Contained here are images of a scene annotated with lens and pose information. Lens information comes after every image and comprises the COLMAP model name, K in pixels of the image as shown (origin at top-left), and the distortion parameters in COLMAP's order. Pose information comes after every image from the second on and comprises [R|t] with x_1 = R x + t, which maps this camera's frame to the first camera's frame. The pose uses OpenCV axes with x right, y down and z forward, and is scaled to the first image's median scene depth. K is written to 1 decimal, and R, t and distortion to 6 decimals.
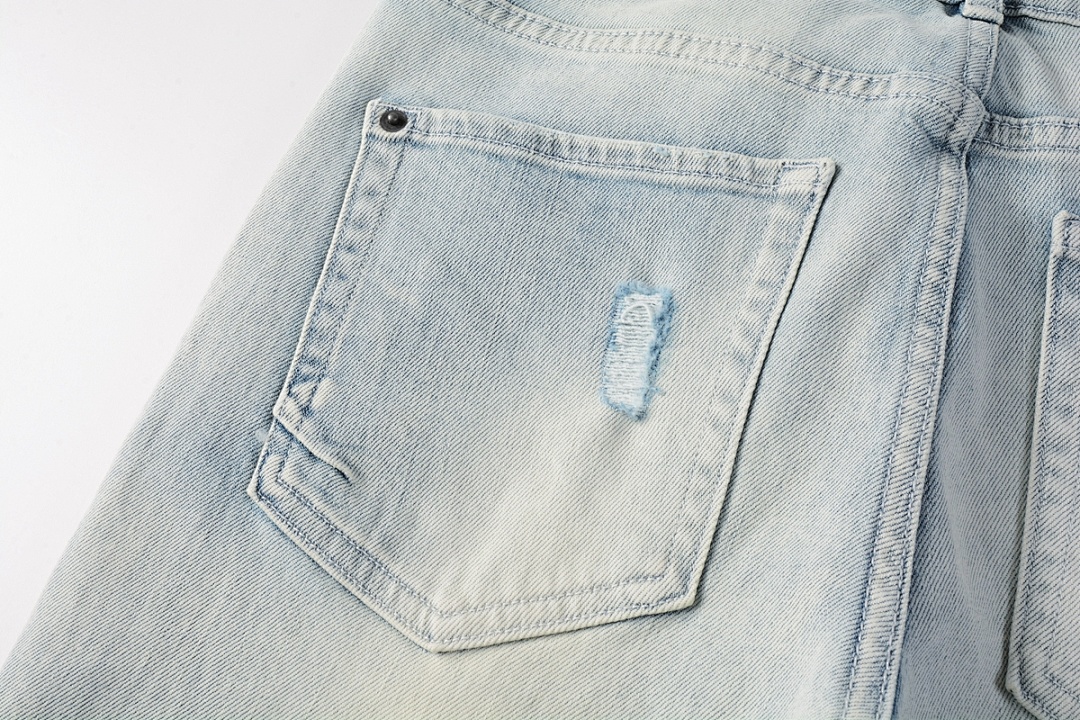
lens RADIAL K [[1218.6, 0, 540.5], [0, 1218.6, 361.5], [0, 0, 1]] dist [0.012867, 0.000000]
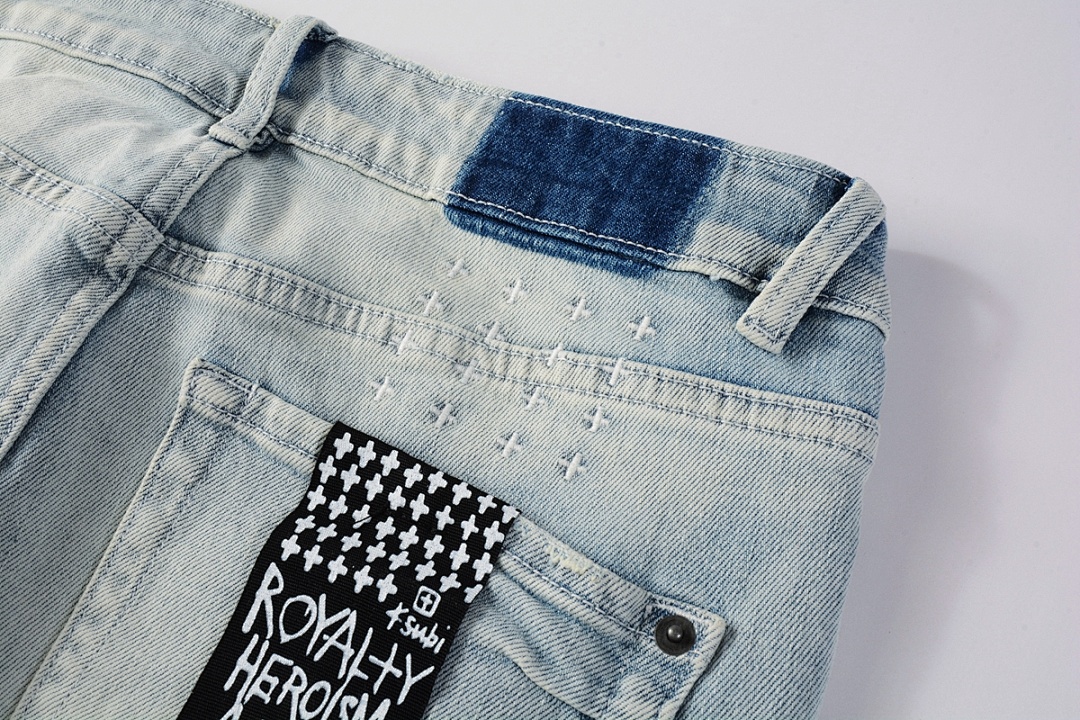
lens RADIAL K [[1218.6, 0, 539.8], [0, 1218.6, 358.7], [0, 0, 1]] dist [0.012867, 0.000000]
pose [[0.988081, 0.136293, -0.071555, 0.733265], [-0.140699, 0.988194, -0.060633, -0.101892], [0.062446, 0.069978, 0.995592, 0.115970]]
